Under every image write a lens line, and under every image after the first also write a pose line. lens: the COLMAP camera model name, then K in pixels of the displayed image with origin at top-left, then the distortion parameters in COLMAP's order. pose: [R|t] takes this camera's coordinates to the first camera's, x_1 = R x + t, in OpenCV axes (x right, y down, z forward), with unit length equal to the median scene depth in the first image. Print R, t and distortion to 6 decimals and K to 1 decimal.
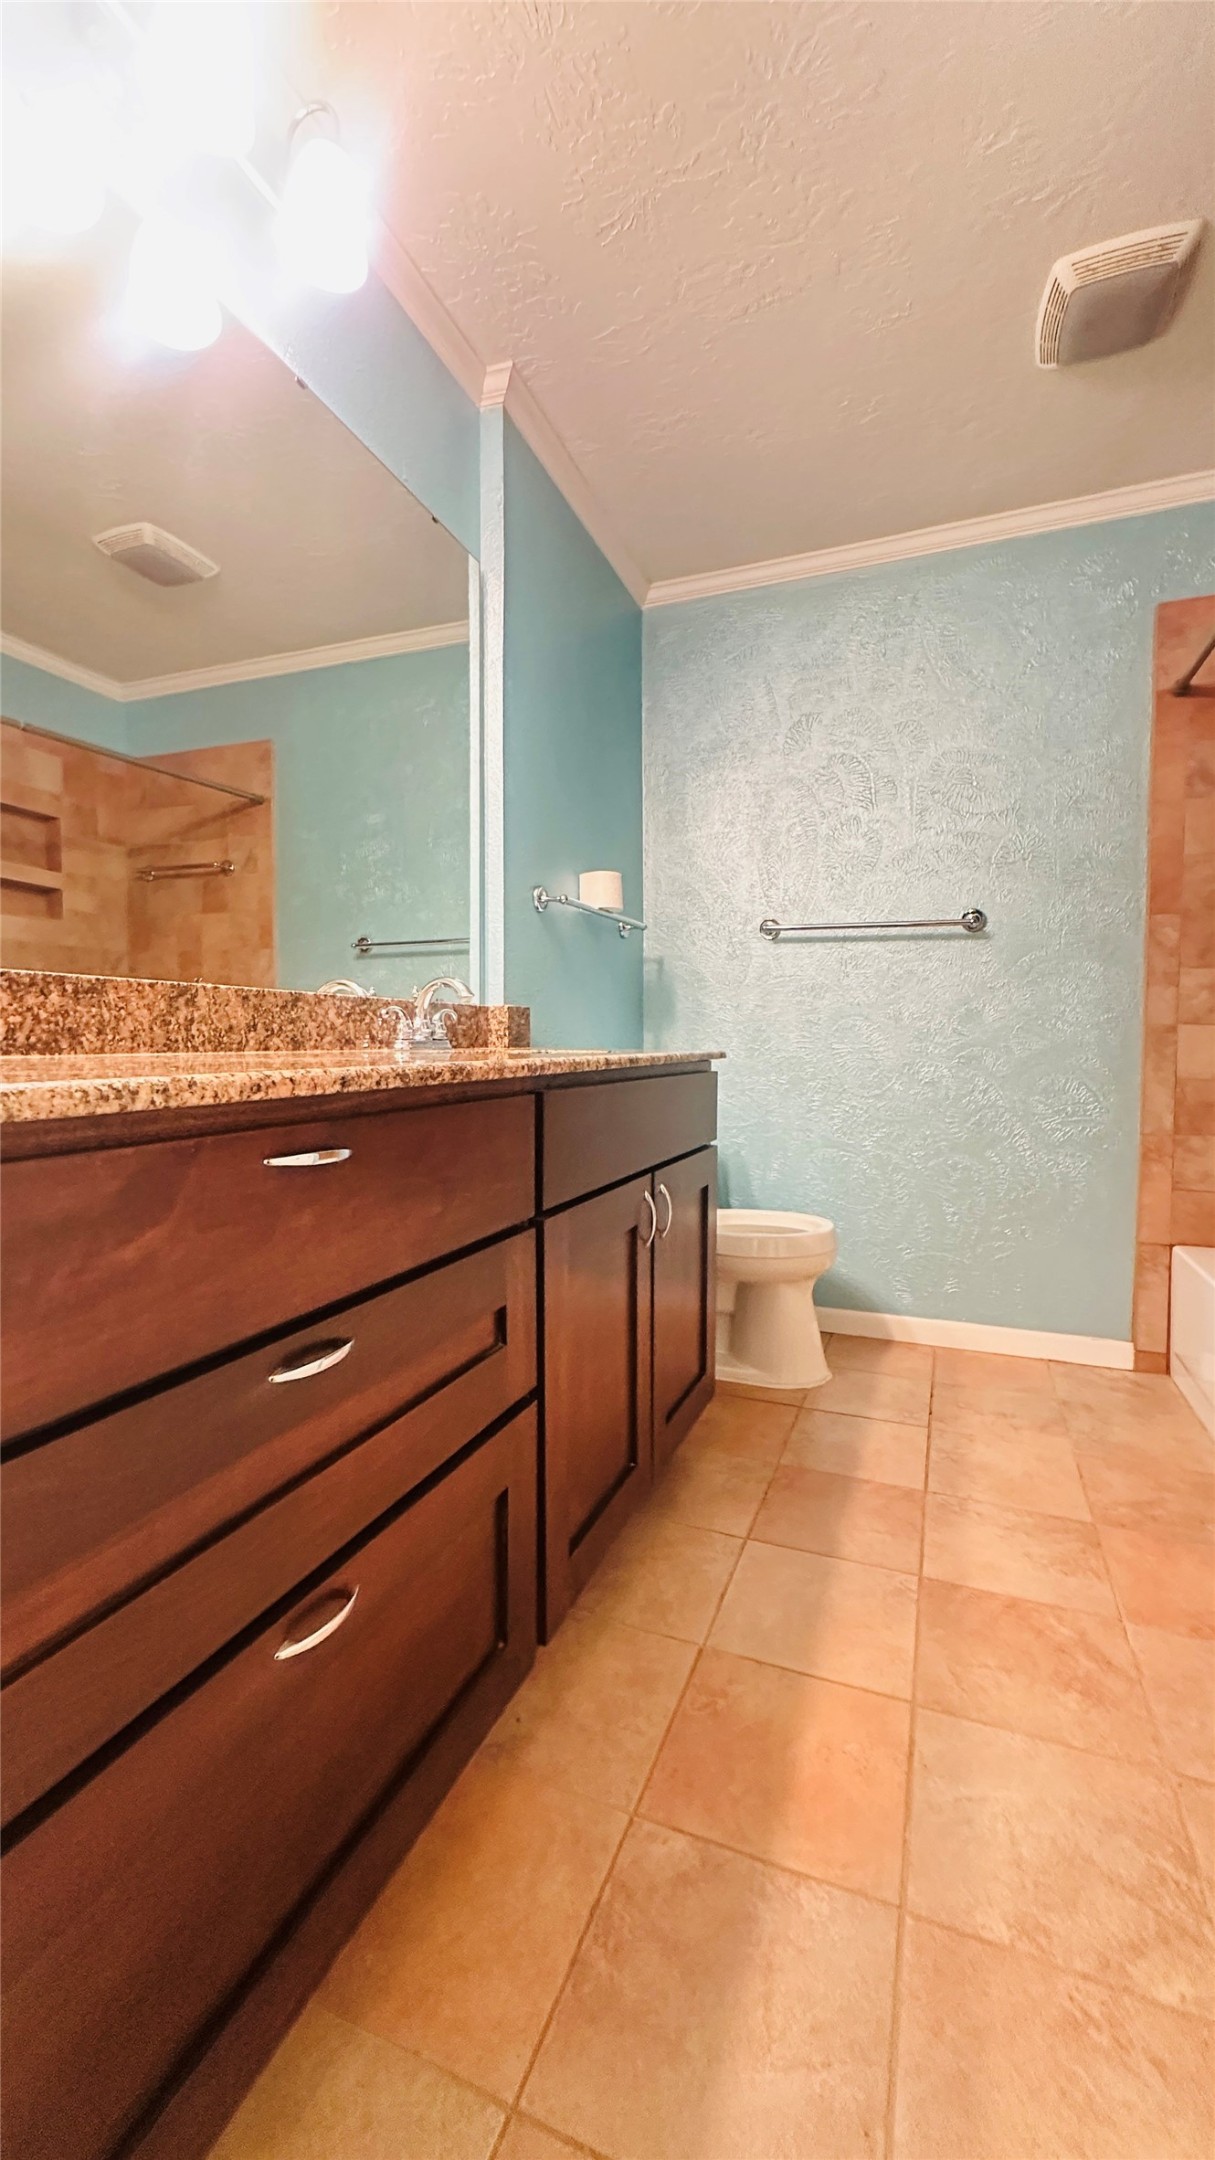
lens RADIAL K [[858.7, 0, 608.3], [0, 858.7, 1078.1], [0, 0, 1]] dist [-0.003357, 0.000779]
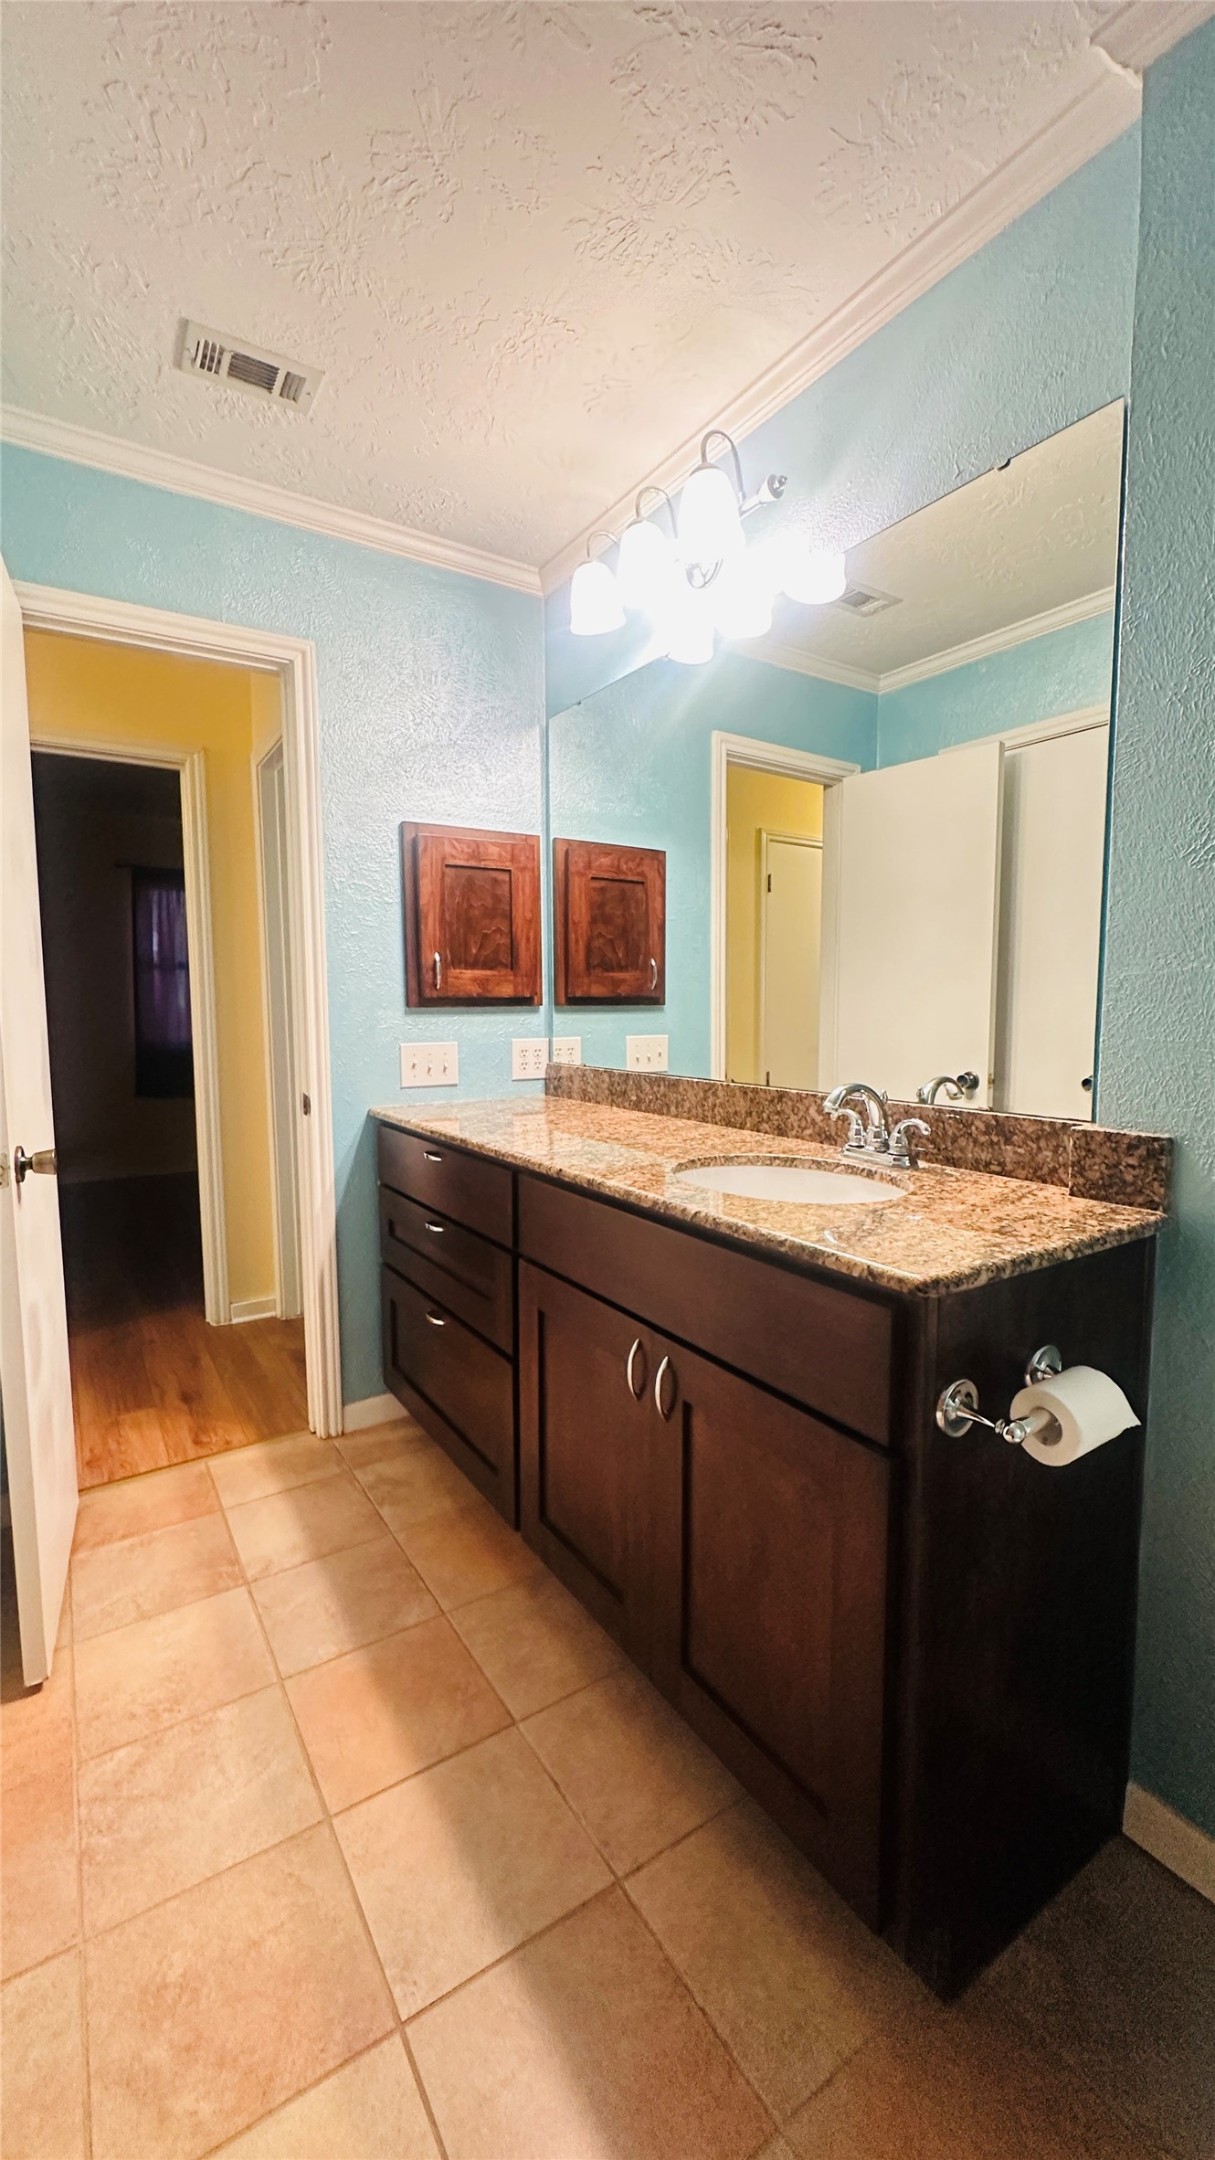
lens RADIAL K [[858.7, 0, 606.3], [0, 858.7, 1079.2], [0, 0, 1]] dist [-0.003357, 0.000779]
pose [[-0.579782, 0.065044, -0.812171, 0.921549], [-0.039767, 0.993361, 0.107943, -0.278298], [0.813800, 0.094881, -0.573347, 1.740405]]
